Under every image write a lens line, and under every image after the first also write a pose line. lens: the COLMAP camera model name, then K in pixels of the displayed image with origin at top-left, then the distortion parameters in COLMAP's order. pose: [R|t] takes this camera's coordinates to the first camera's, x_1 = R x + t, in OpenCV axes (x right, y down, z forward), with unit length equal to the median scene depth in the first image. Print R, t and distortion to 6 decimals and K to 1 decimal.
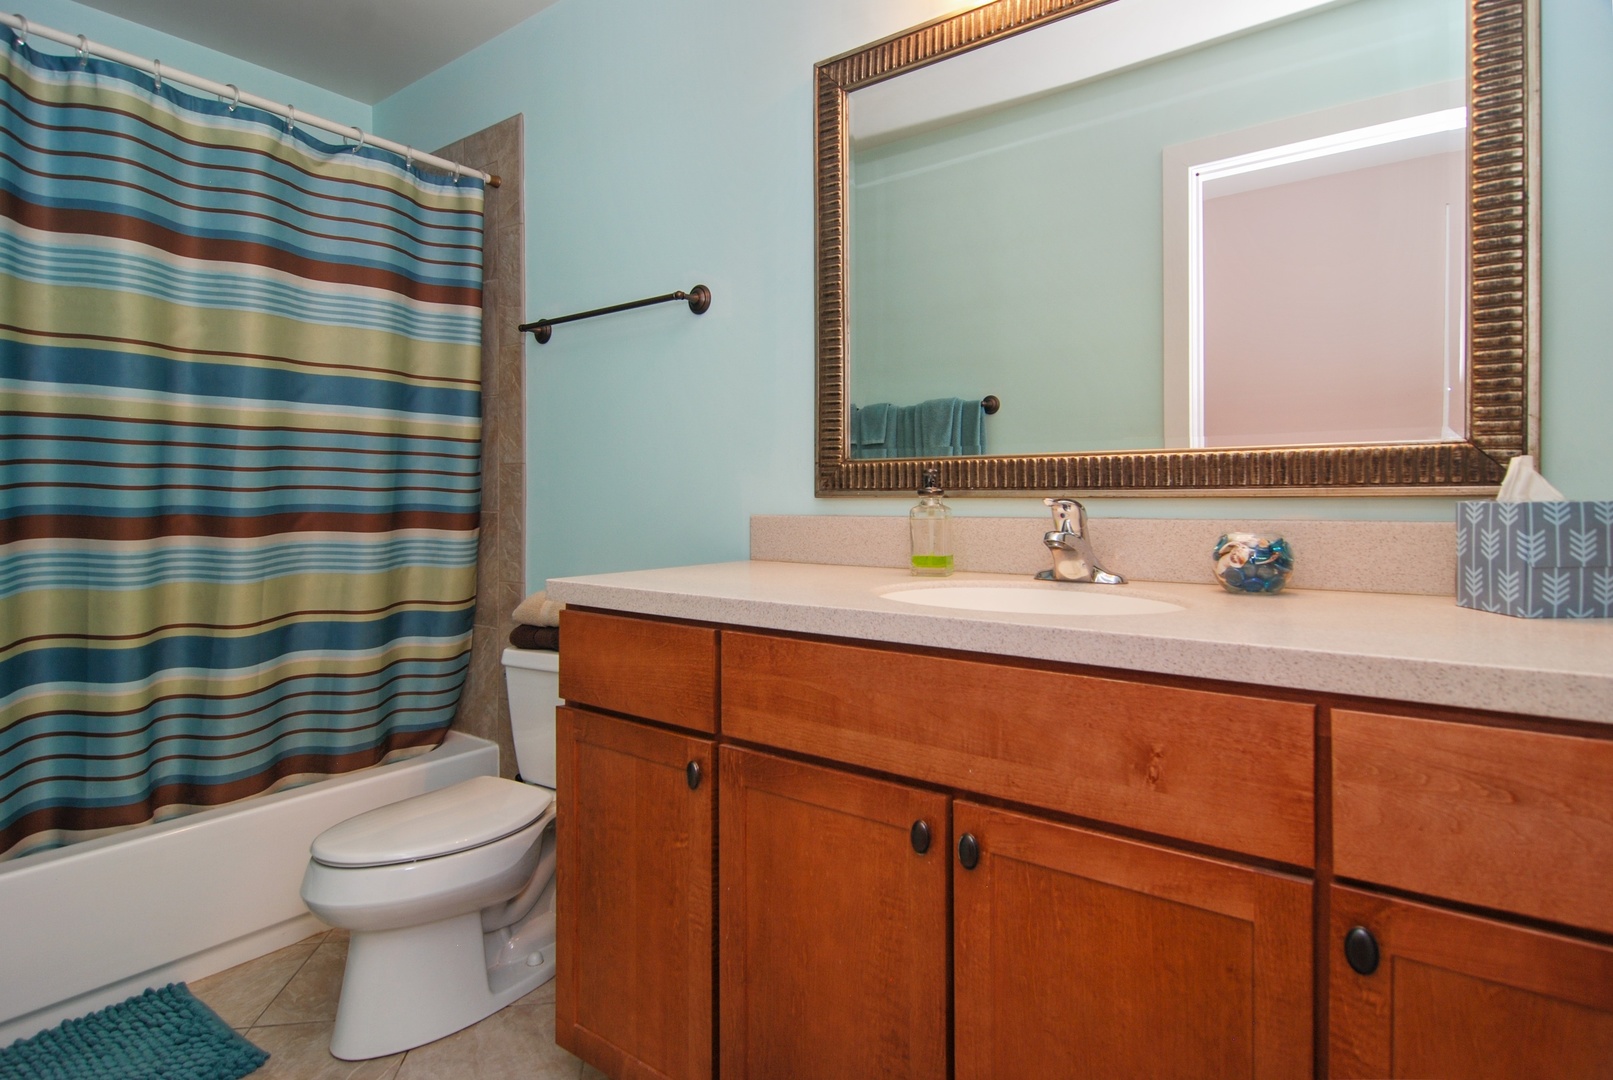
lens RADIAL K [[862.6, 0, 804.8], [0, 862.6, 492.0], [0, 0, 1]] dist [0.013347, -0.012312]
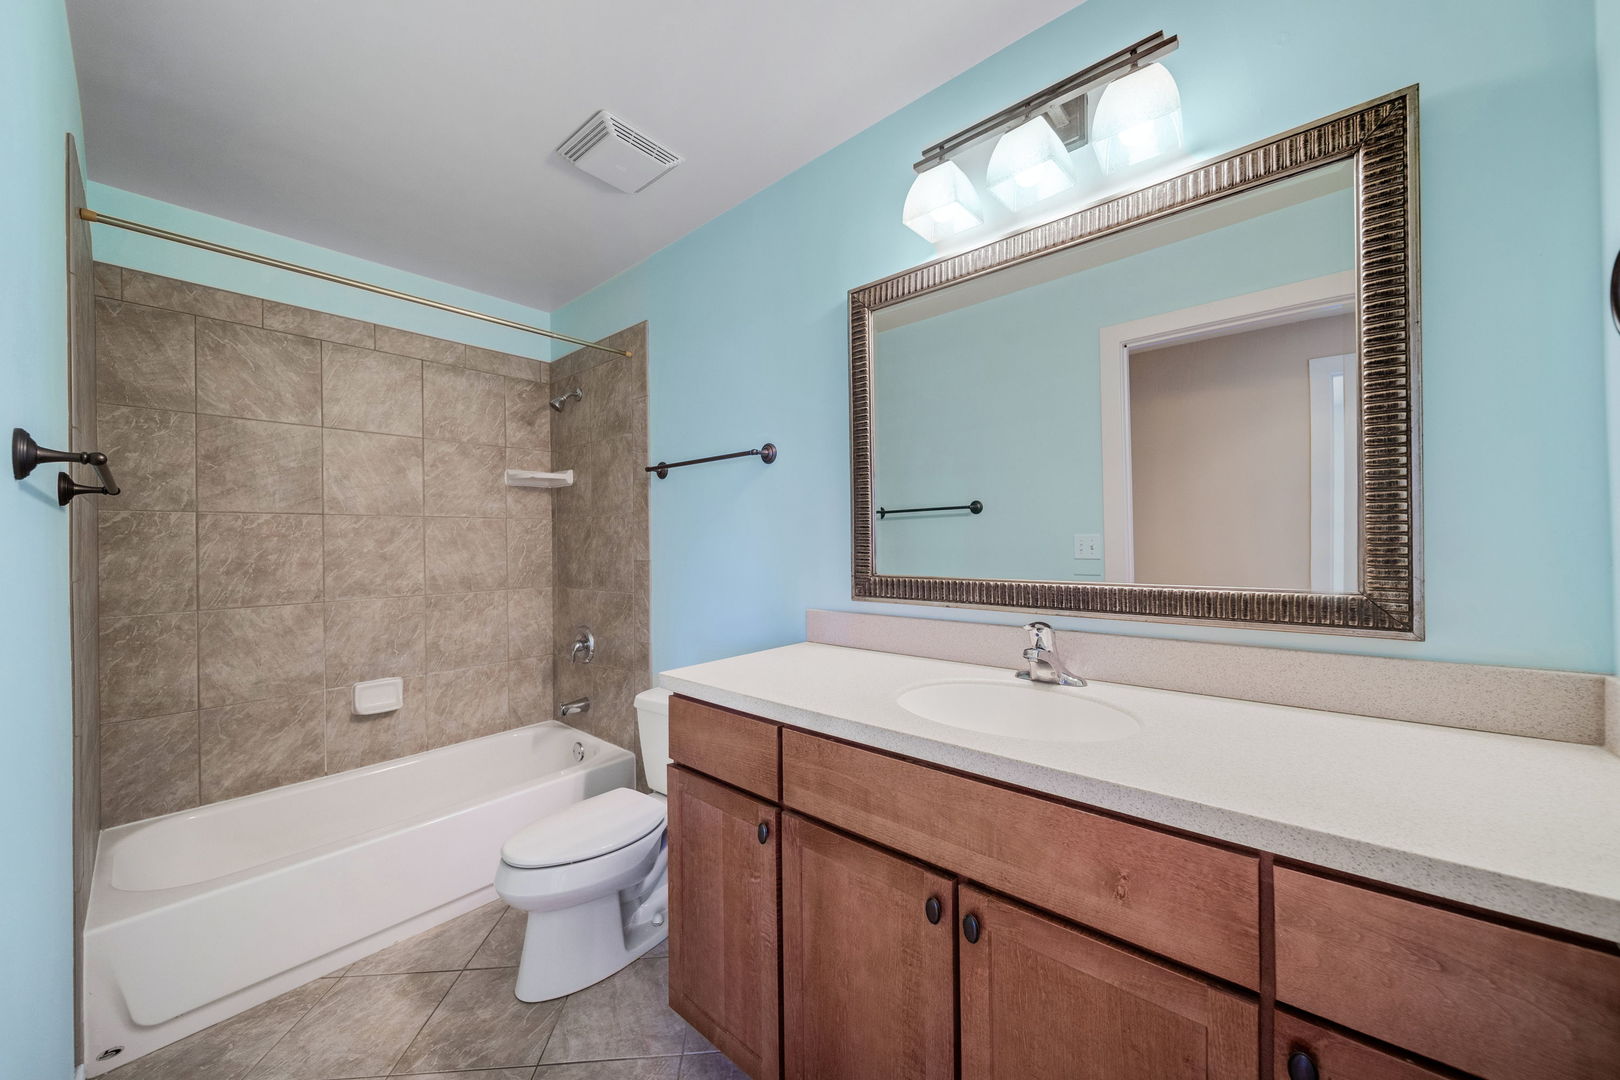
lens RADIAL K [[581.5, 0, 810.2], [0, 581.5, 533.5], [0, 0, 1]] dist [0.000107, -0.002317]
pose [[0.998081, -0.008934, -0.061278, 0.006158], [0.008500, 0.999937, -0.007355, -0.151587], [0.061340, 0.006820, 0.998094, 0.095863]]
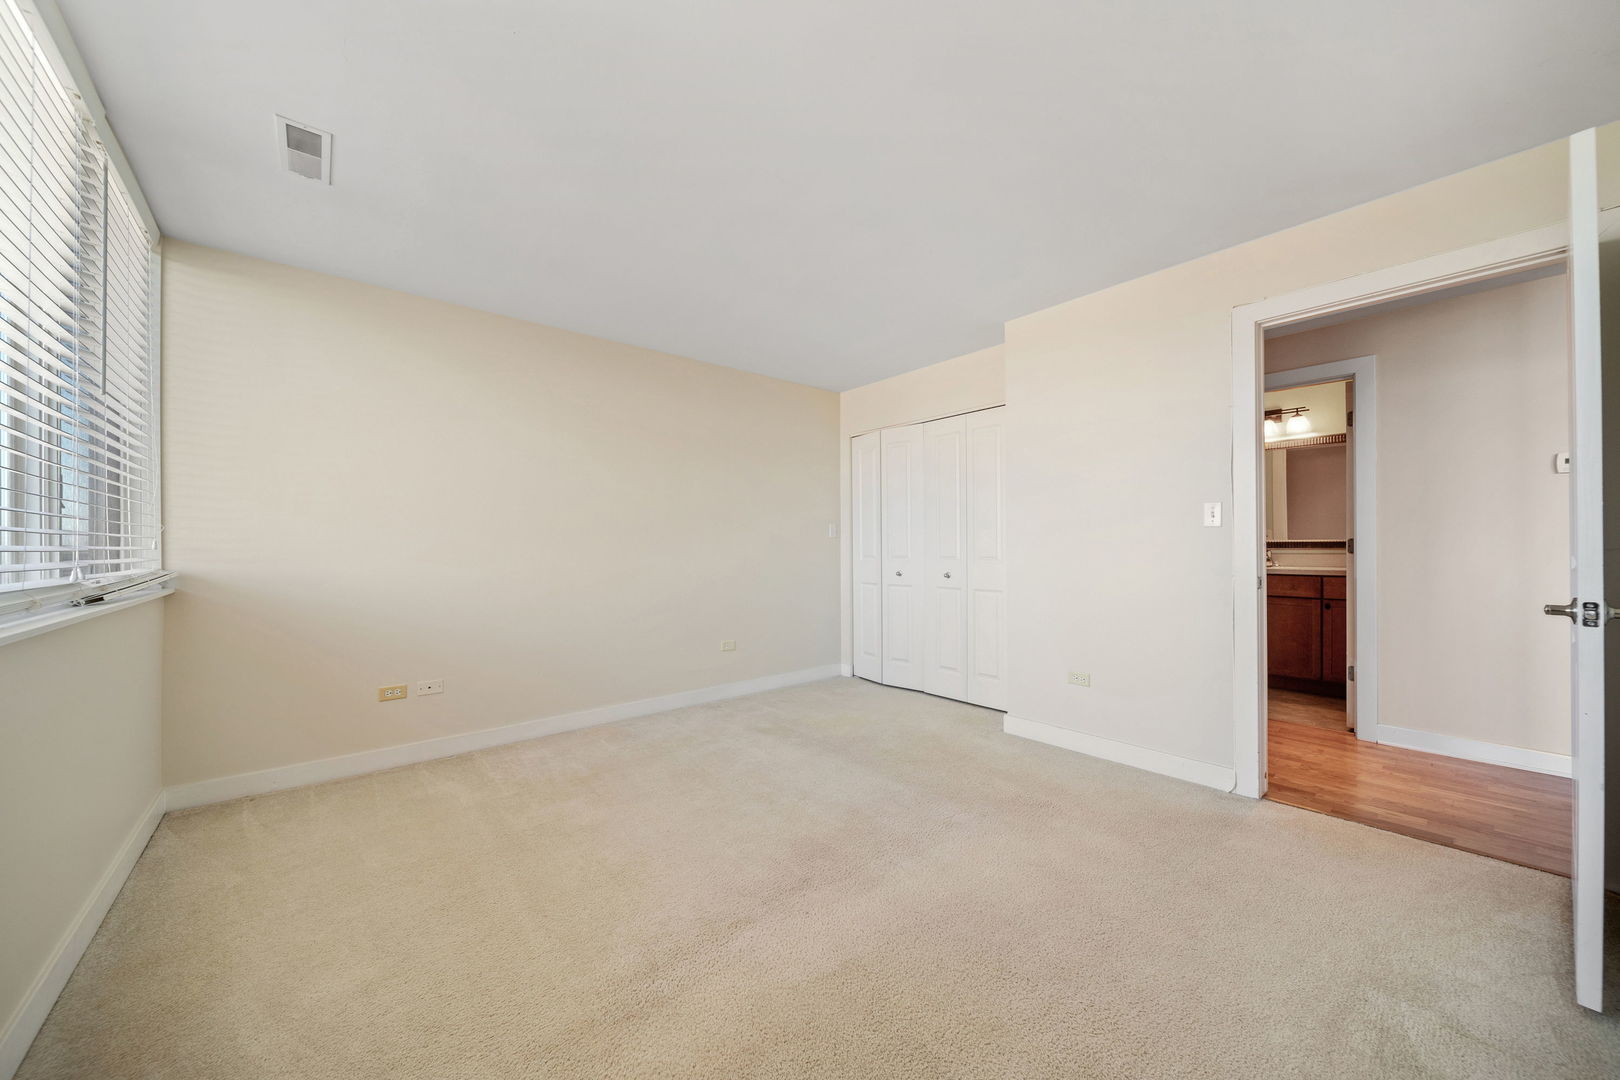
lens RADIAL K [[581.5, 0, 810.2], [0, 581.5, 533.5], [0, 0, 1]] dist [0.000107, -0.002317]
pose [[0.975416, -0.005673, -0.220299, -1.902539], [0.003731, 0.999950, -0.009232, -0.074850], [0.220341, 0.008183, 0.975389, -3.553472]]
